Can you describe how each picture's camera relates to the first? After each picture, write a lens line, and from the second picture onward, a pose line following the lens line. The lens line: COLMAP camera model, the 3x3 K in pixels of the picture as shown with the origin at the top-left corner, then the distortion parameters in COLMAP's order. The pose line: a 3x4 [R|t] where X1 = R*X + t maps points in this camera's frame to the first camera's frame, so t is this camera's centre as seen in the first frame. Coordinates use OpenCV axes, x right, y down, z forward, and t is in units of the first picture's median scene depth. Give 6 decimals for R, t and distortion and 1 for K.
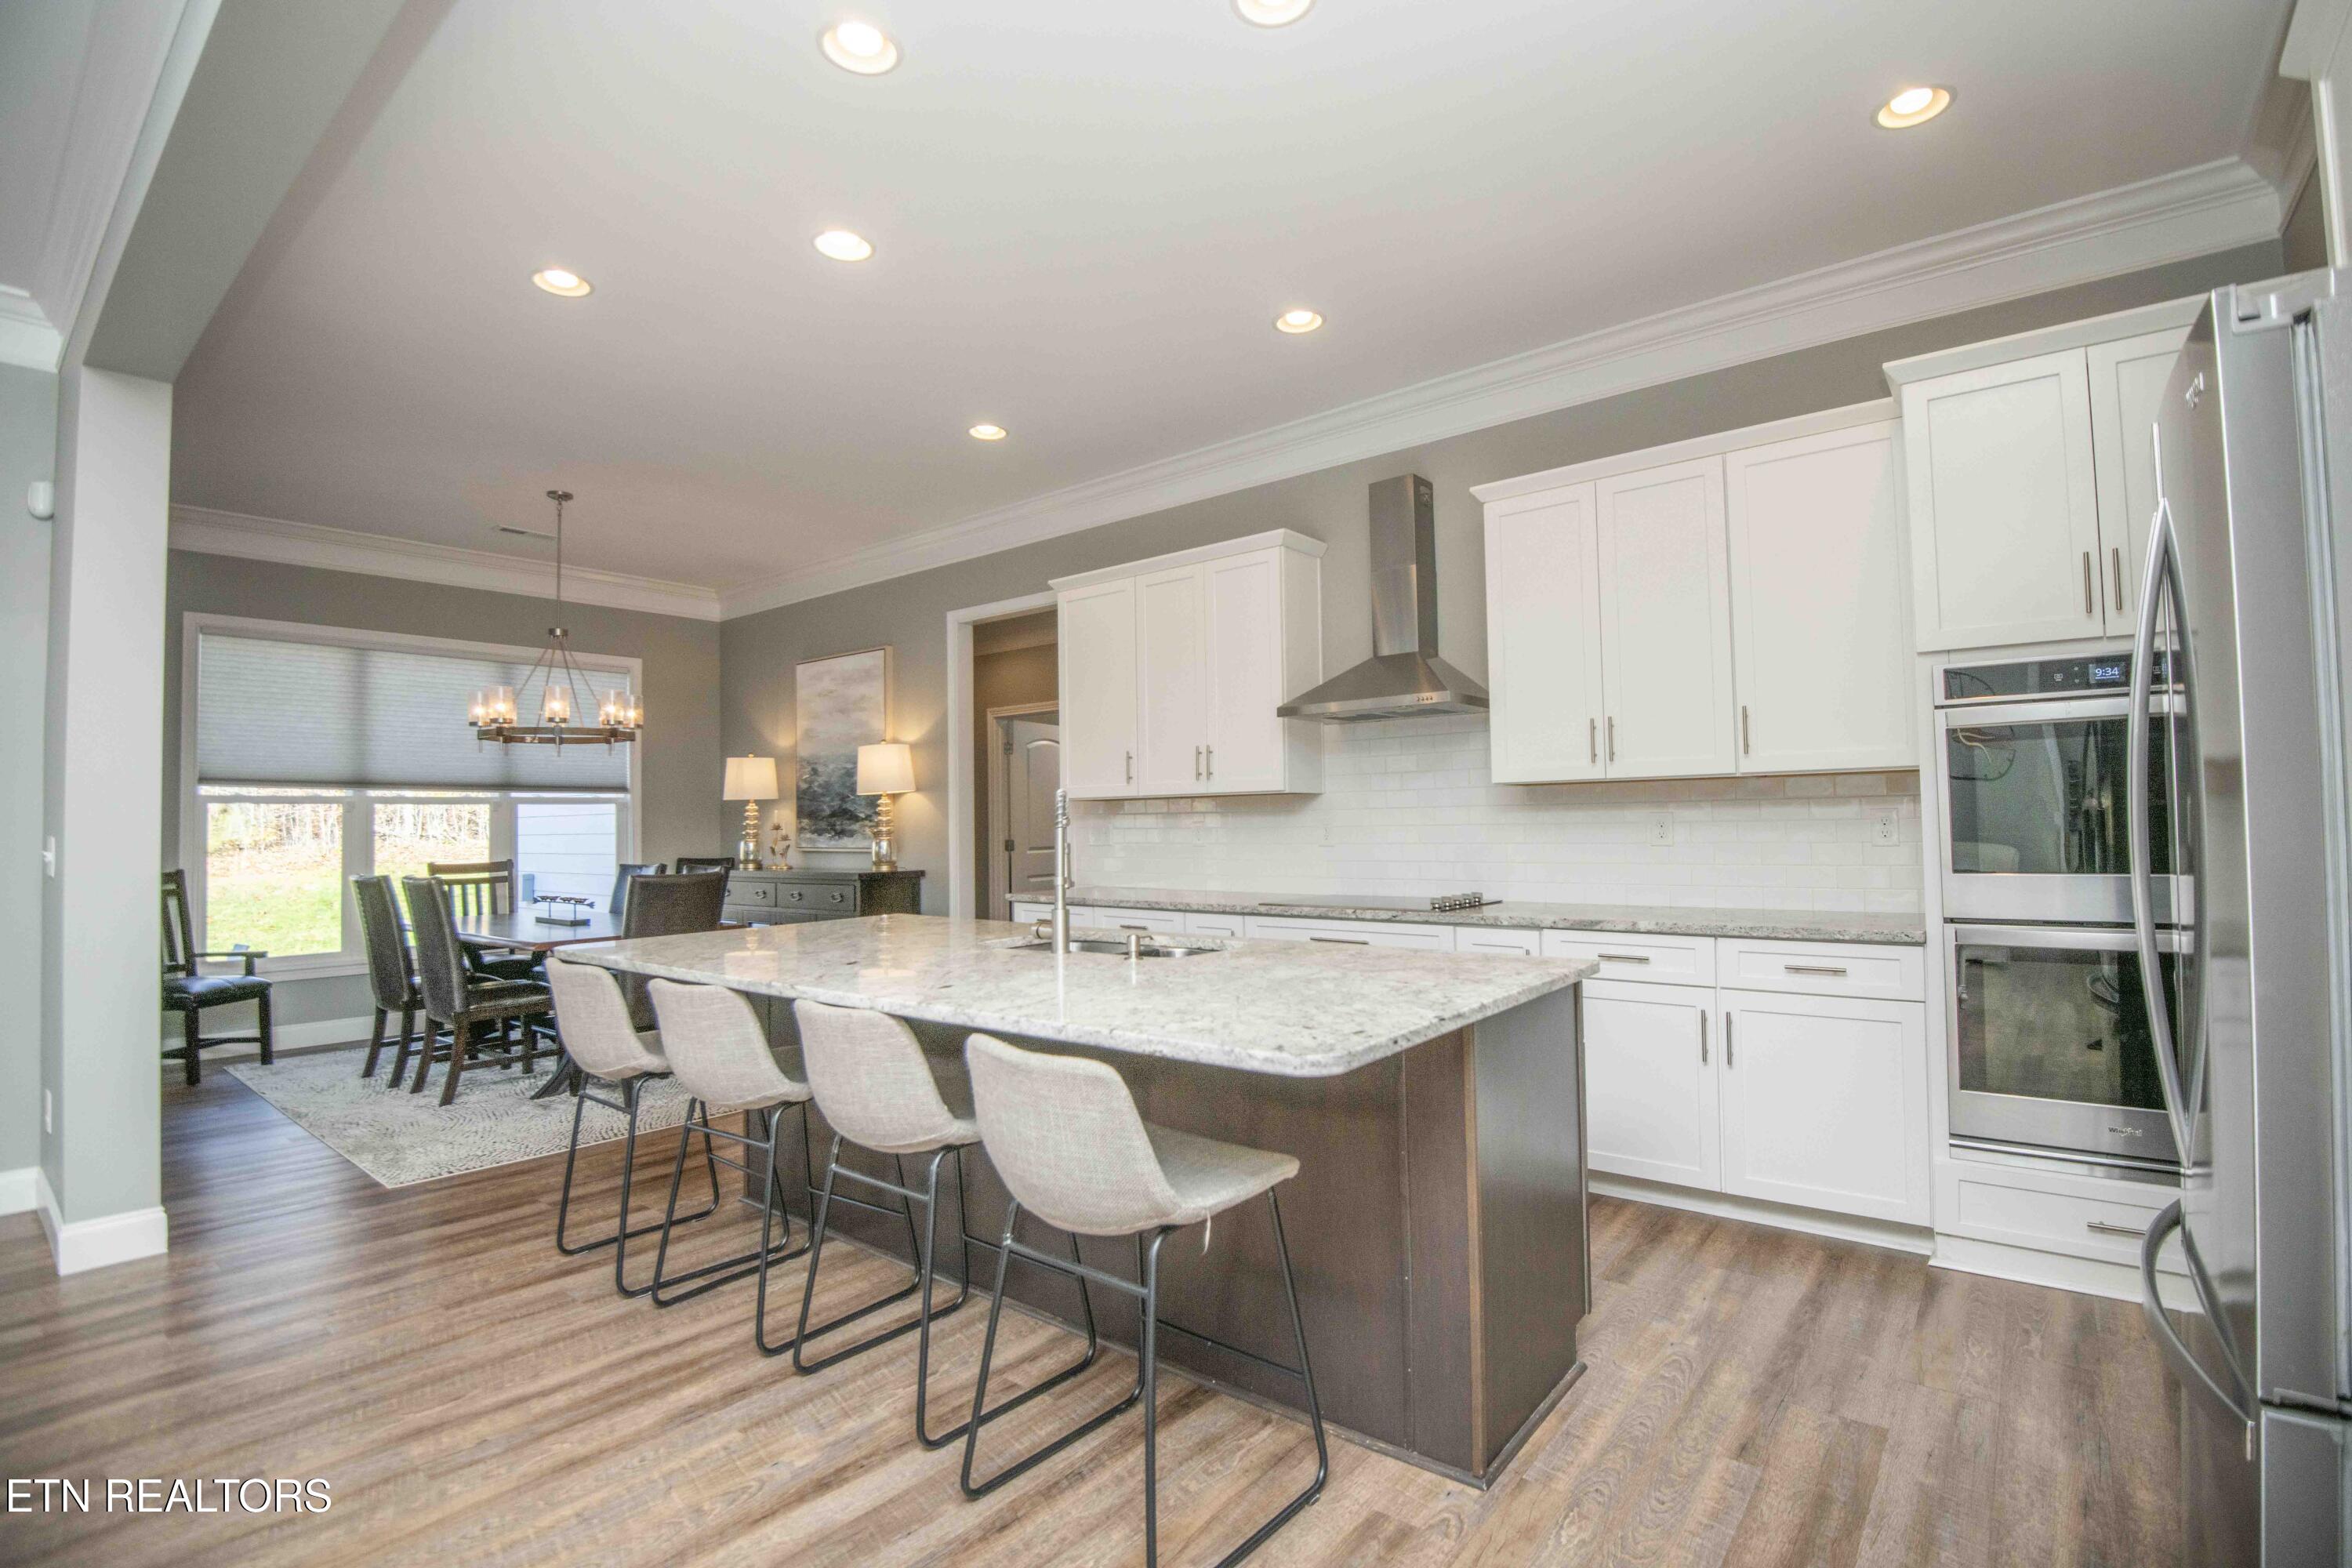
lens RADIAL K [[1076.1, 0, 1186.4], [0, 1076.1, 784.8], [0, 0, 1]] dist [-0.006418, -0.016827]
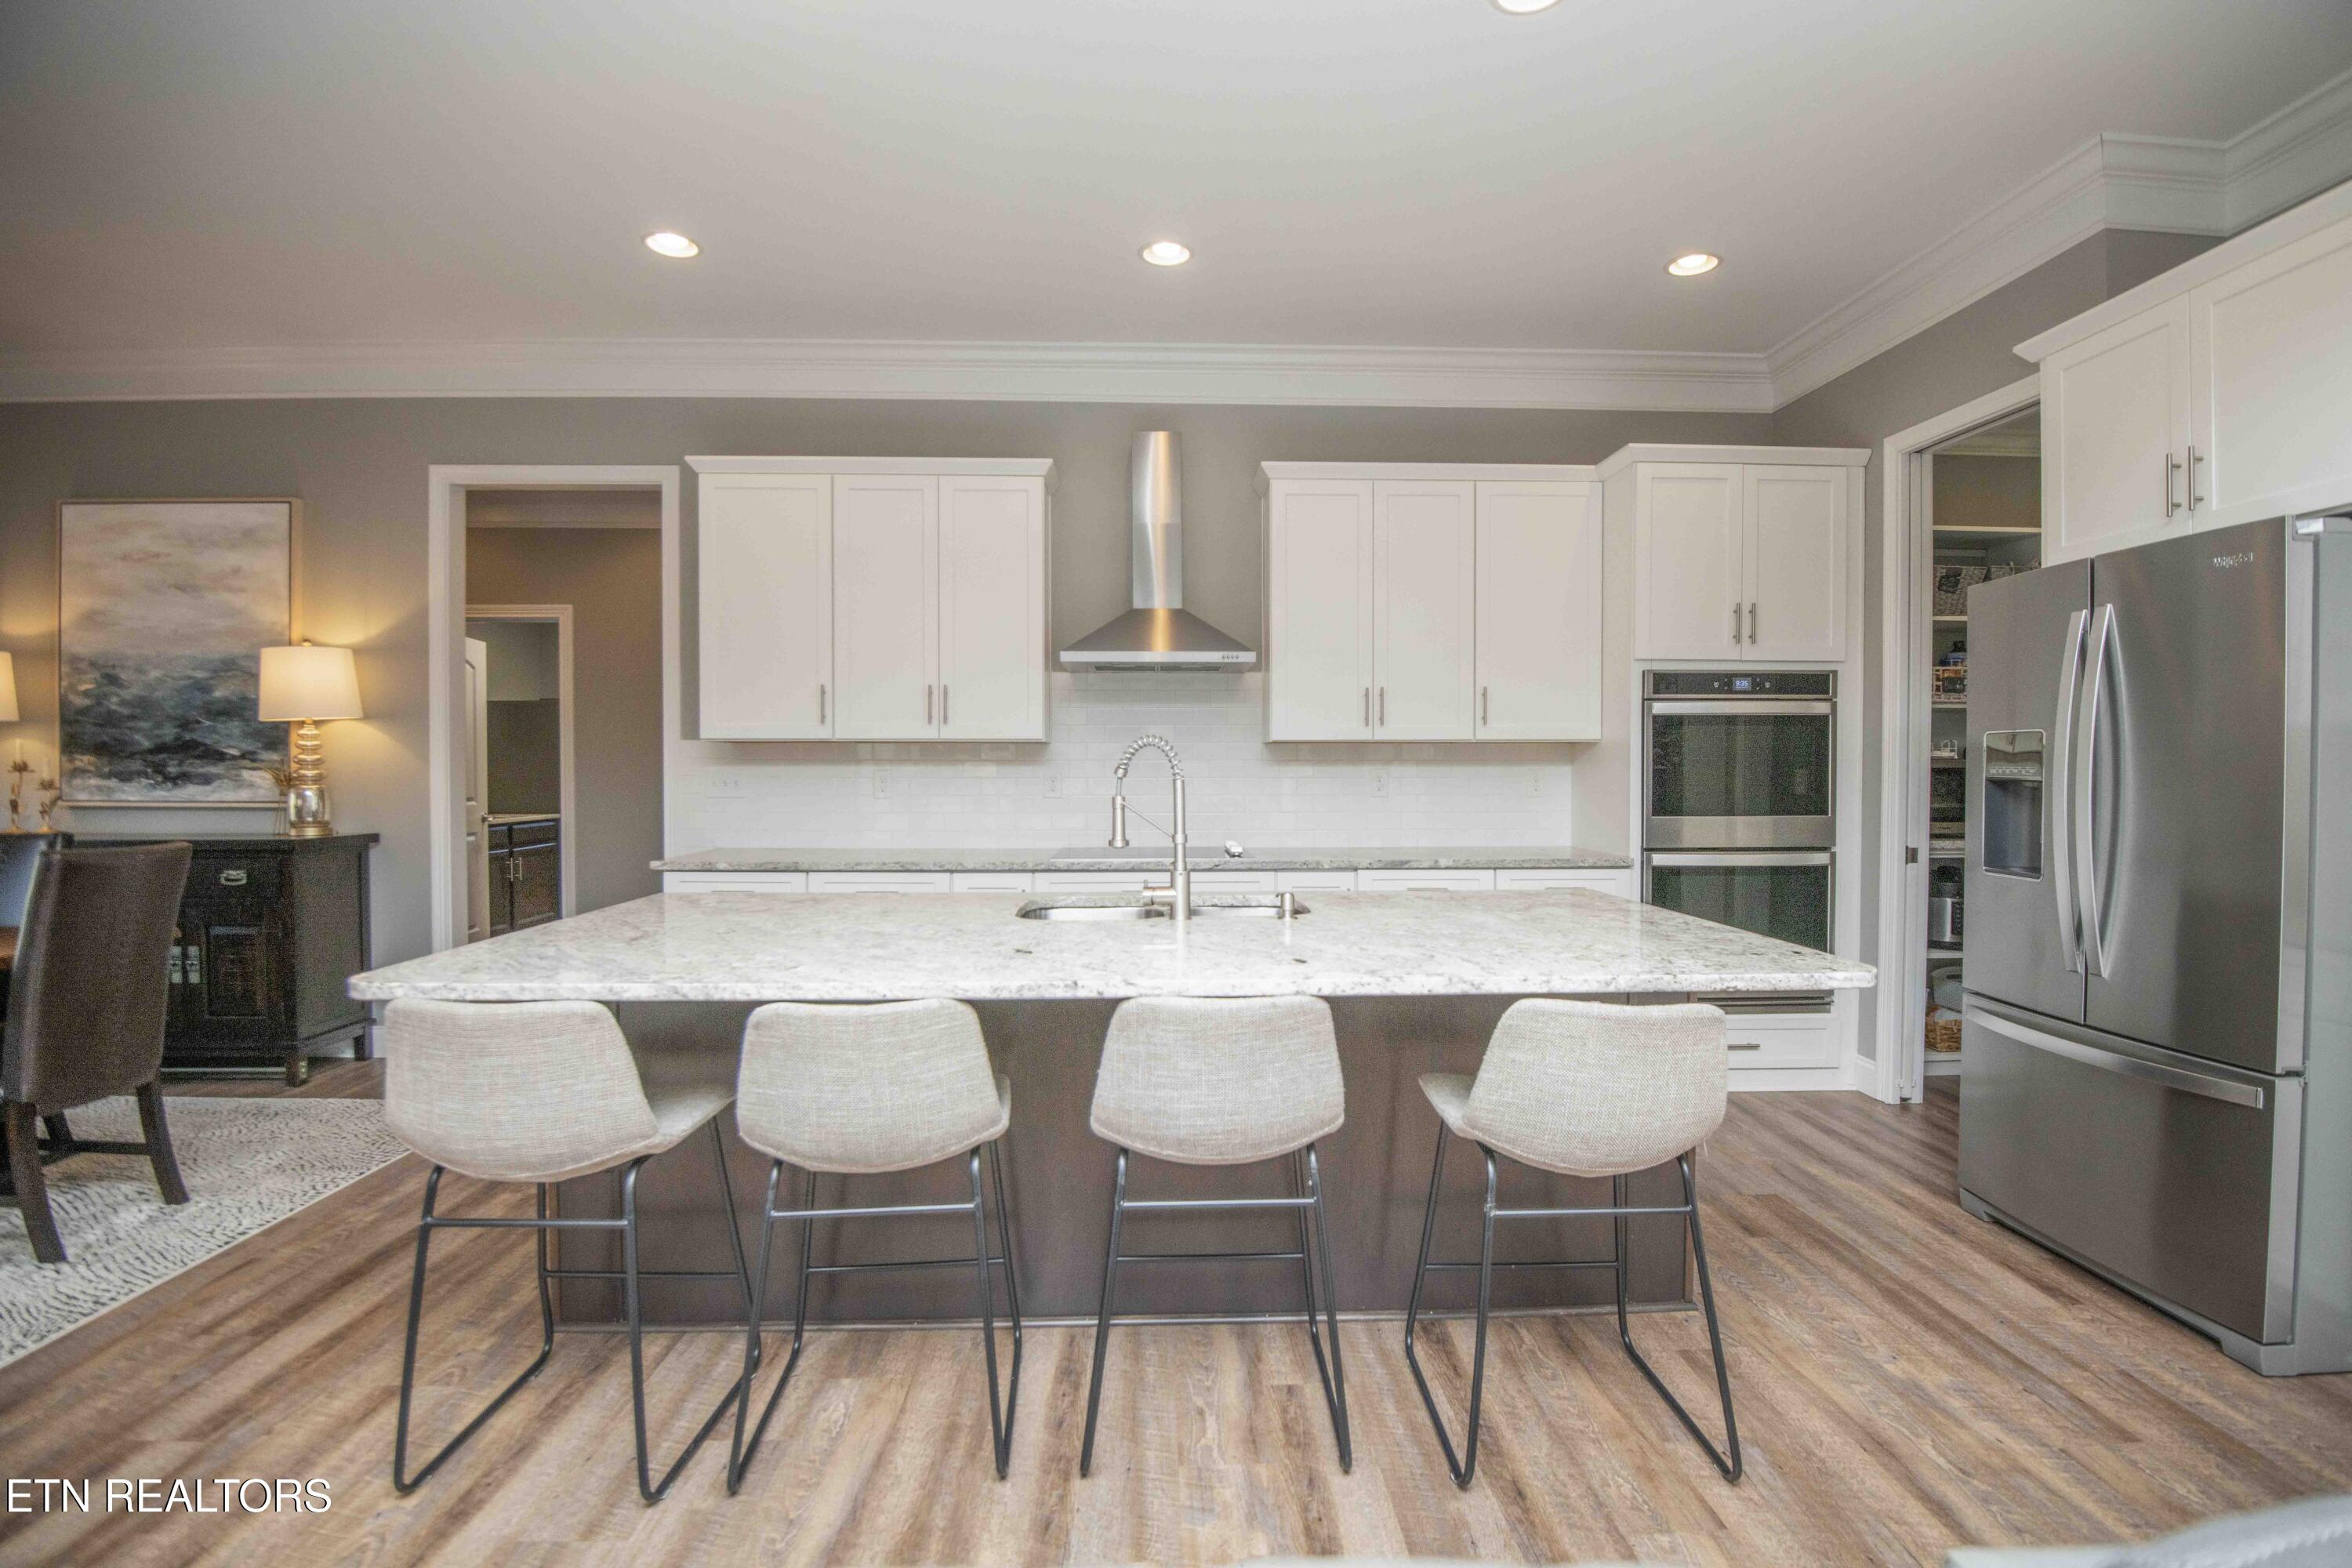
lens RADIAL K [[1076.1, 0, 1186.4], [0, 1076.1, 784.8], [0, 0, 1]] dist [-0.006418, -0.016827]
pose [[0.756799, 0.005514, 0.653624, -0.368316], [-0.036176, 0.998785, 0.033460, 0.007735], [-0.652645, -0.048967, 0.756080, 0.172551]]
